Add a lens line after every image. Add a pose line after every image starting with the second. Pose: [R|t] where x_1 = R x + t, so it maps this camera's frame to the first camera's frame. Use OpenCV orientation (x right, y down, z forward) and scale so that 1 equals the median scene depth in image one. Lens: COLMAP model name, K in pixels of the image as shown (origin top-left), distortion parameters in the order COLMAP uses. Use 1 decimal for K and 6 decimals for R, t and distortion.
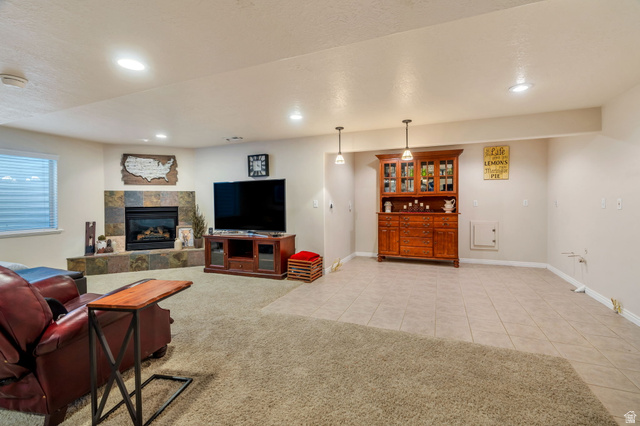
lens RADIAL K [[289.4, 0, 320.3], [0, 289.4, 209.5], [0, 0, 1]] dist [-0.000300, -0.000382]
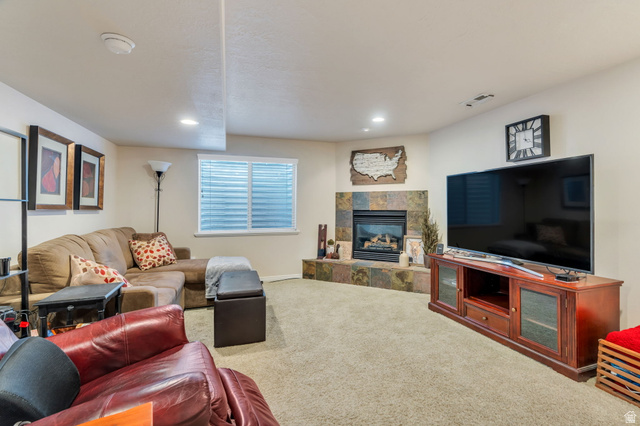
lens RADIAL K [[289.4, 0, 326.5], [0, 289.4, 204.8], [0, 0, 1]] dist [-0.000300, -0.000382]
pose [[0.655534, 0.006004, -0.755142, -0.046905], [-0.023290, 0.999653, -0.012270, -0.011939], [0.754807, 0.025630, 0.655446, 0.353099]]
